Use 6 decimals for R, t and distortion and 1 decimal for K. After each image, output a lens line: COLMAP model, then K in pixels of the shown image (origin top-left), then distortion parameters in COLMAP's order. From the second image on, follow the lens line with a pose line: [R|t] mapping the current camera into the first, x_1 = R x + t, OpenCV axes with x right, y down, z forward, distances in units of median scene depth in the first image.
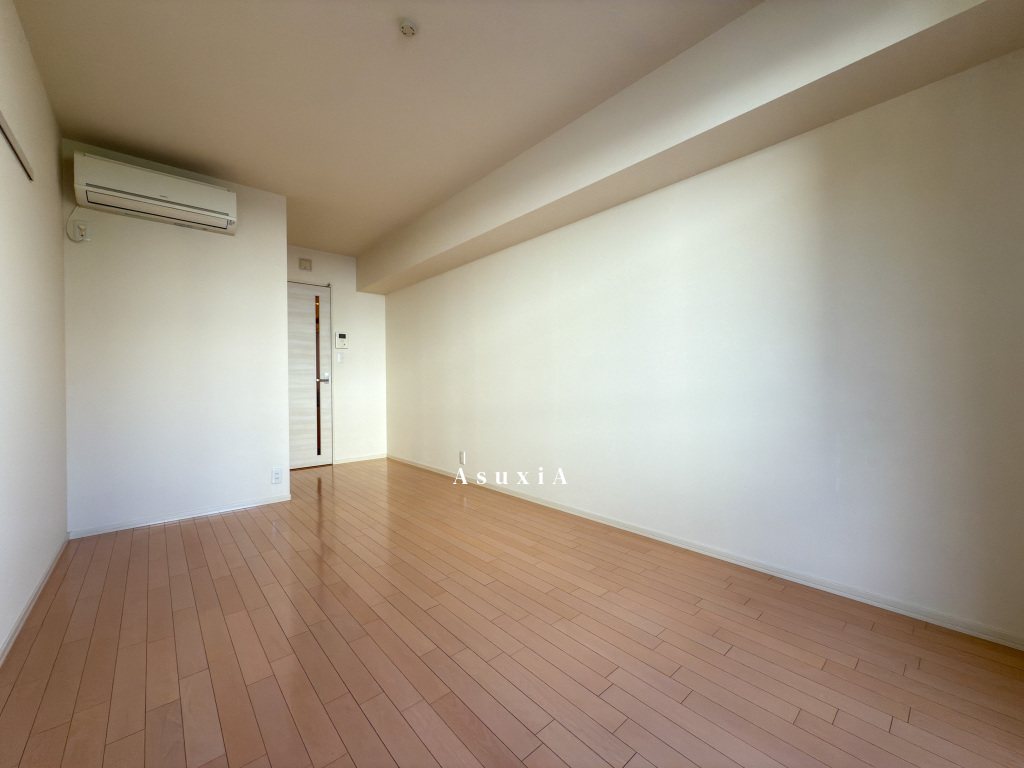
lens RADIAL K [[407.2, 0, 514.3], [0, 407.2, 381.4], [0, 0, 1]] dist [-0.001964, 0.000115]
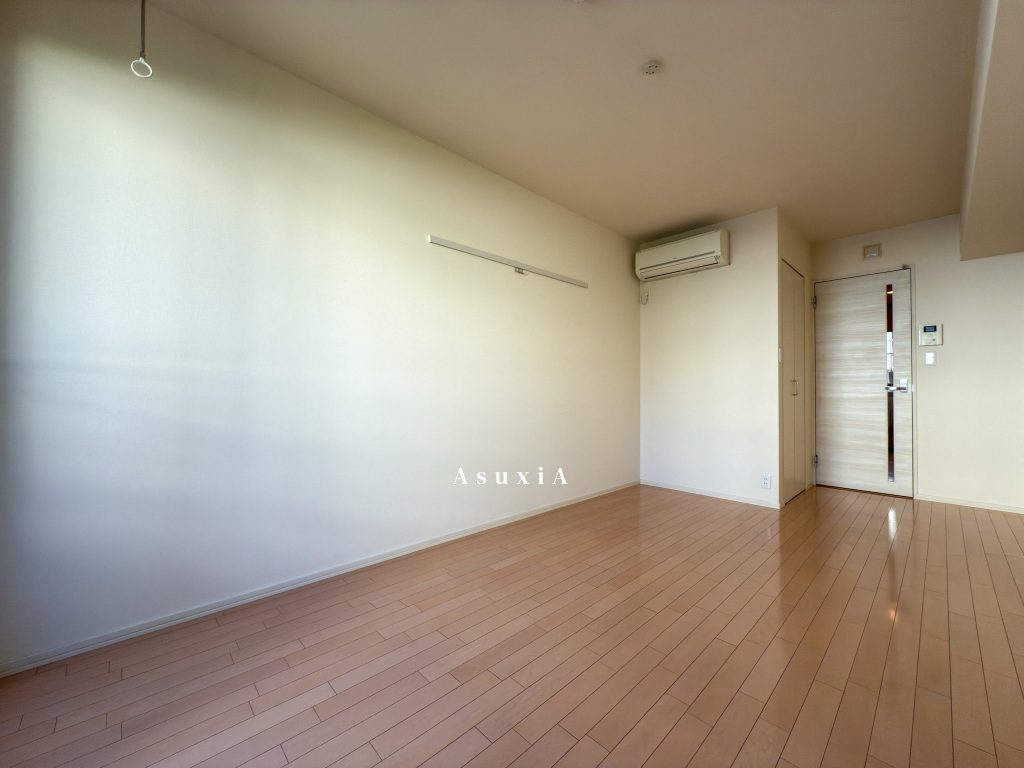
lens RADIAL K [[407.2, 0, 513.4], [0, 407.2, 387.0], [0, 0, 1]] dist [-0.001964, 0.000115]
pose [[0.028846, 0.009607, -0.999538, 0.309223], [-0.002210, 0.999952, 0.009547, -0.011680], [0.999581, 0.001934, 0.028866, 0.231129]]
